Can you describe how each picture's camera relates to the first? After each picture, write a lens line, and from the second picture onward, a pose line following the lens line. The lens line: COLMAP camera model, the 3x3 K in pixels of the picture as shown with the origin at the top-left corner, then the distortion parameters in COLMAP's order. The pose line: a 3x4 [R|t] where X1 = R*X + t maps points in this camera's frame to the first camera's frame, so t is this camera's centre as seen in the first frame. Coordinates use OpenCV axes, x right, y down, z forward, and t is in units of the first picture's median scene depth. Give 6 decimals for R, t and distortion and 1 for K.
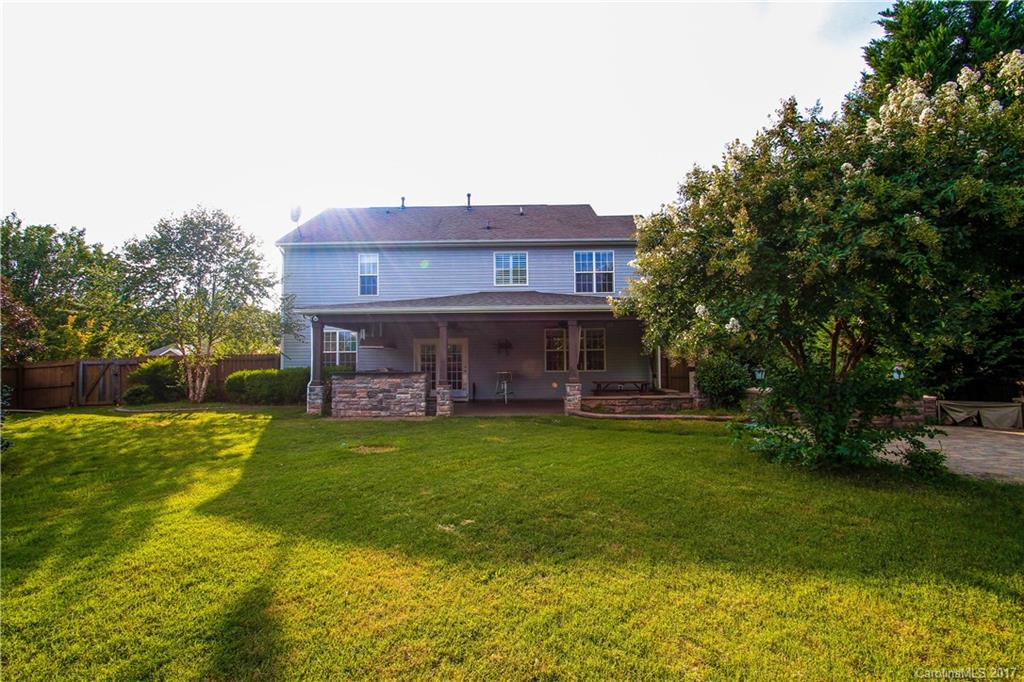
lens RADIAL K [[487.0, 0, 512.0], [0, 487.0, 341.0], [0, 0, 1]] dist [0.013803, -0.019829]
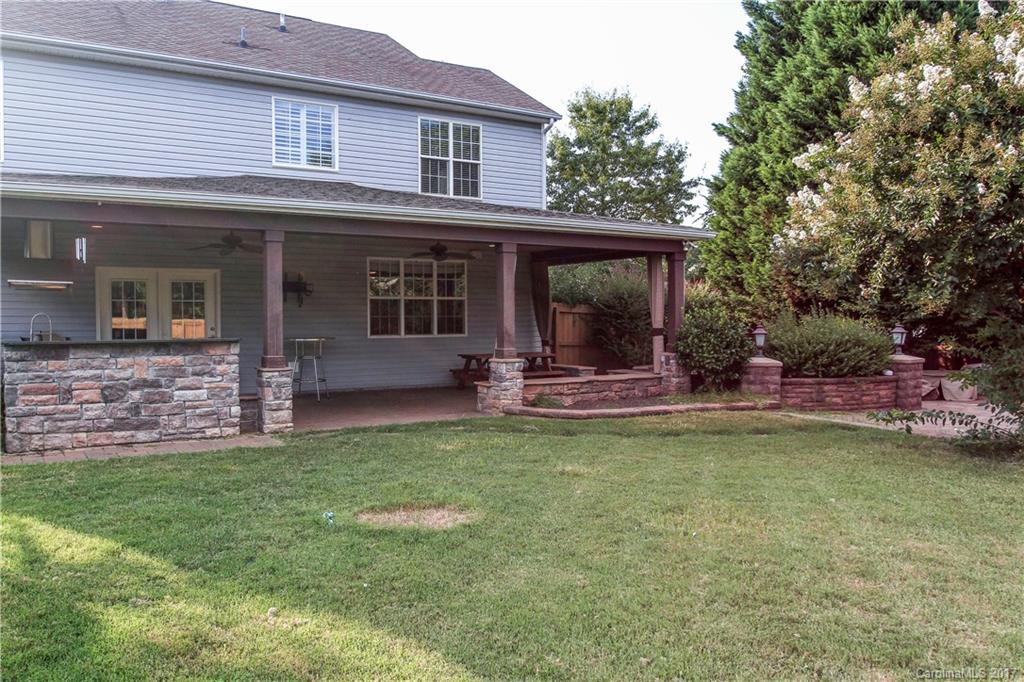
lens RADIAL K [[821.6, 0, 512.0], [0, 821.6, 341.0], [0, 0, 1]] dist [-0.038786, -0.001161]
pose [[0.841160, -0.009270, 0.540707, -0.369914], [-0.026462, 0.997950, 0.058275, 0.012864], [-0.540138, -0.063327, 0.839190, 0.212830]]
